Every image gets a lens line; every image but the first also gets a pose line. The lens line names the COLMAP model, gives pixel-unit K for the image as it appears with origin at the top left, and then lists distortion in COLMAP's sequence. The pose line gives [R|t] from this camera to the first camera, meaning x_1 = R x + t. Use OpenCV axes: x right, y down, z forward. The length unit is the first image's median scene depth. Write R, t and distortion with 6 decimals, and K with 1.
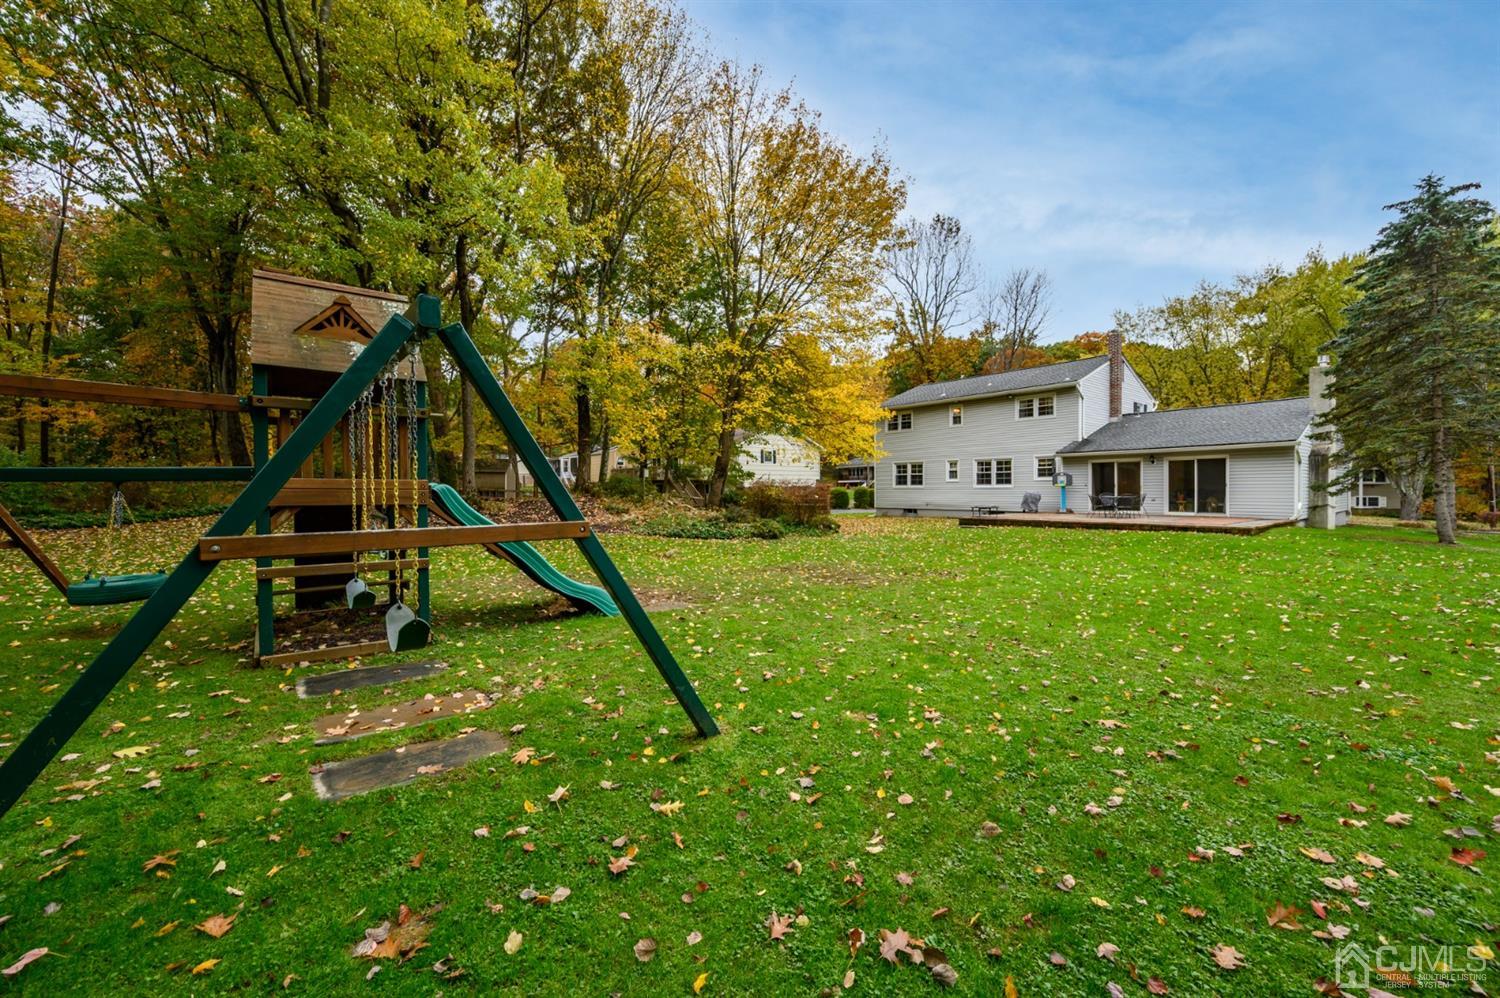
lens RADIAL K [[589.7, 0, 750.3], [0, 589.7, 498.9], [0, 0, 1]] dist [0.000256, -0.000009]
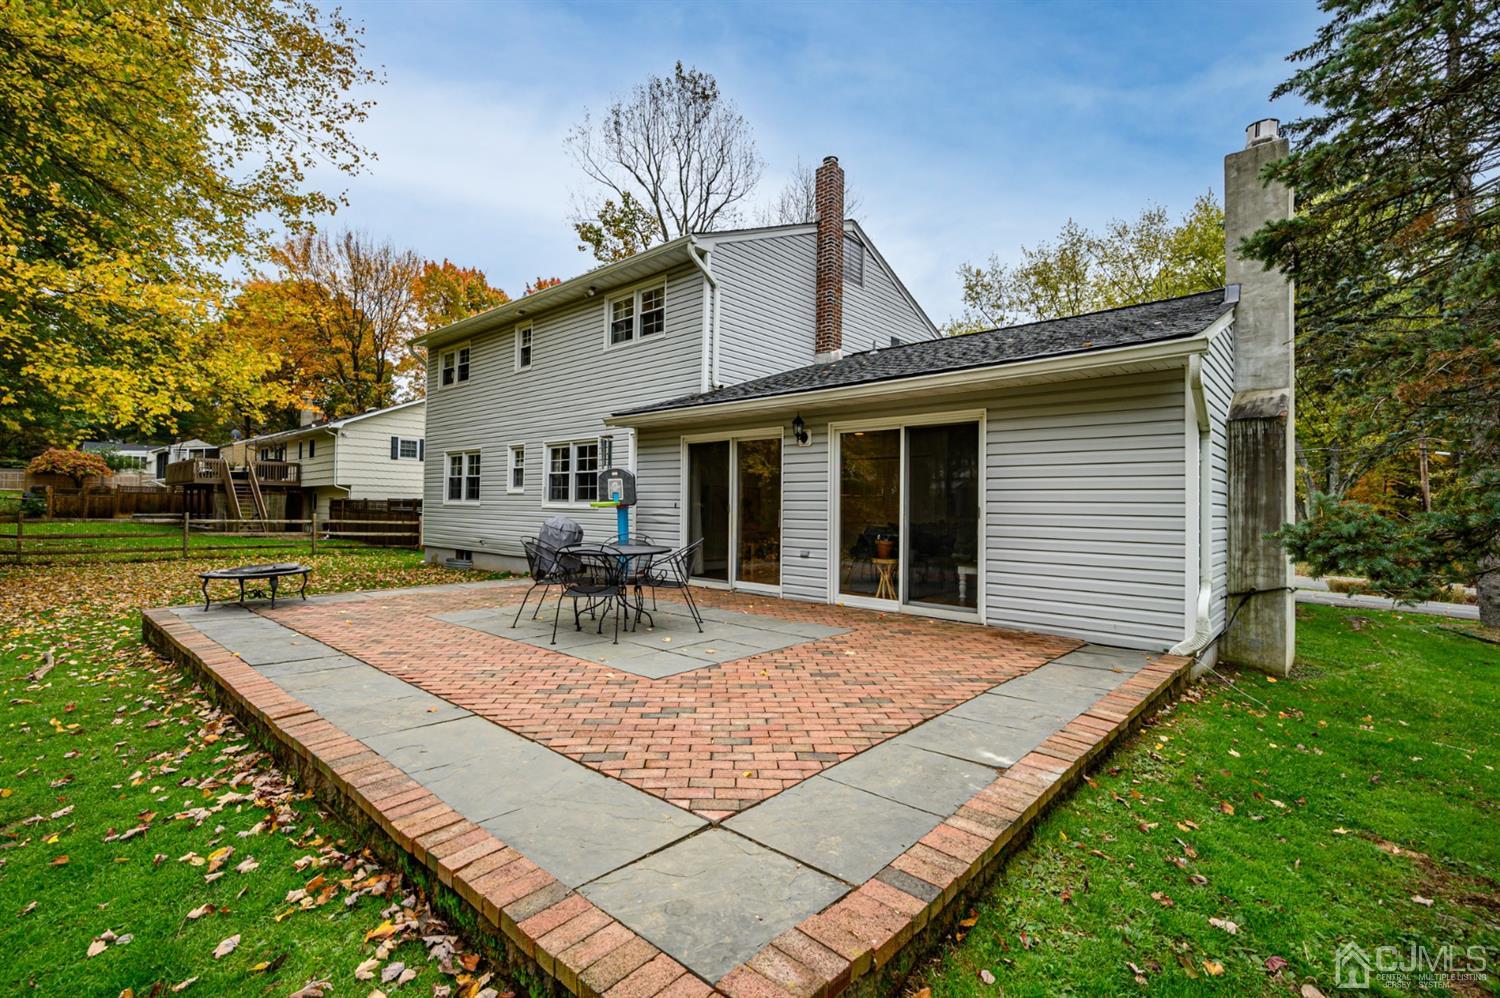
lens RADIAL K [[666.9, 0, 749.7], [0, 666.9, 499.2], [0, 0, 1]] dist [0.000105, 0.000013]
pose [[0.985839, 0.023908, 0.165980, 0.511298], [-0.019077, 0.999348, -0.030641, -0.014518], [-0.166605, 0.027041, 0.985653, 0.553891]]
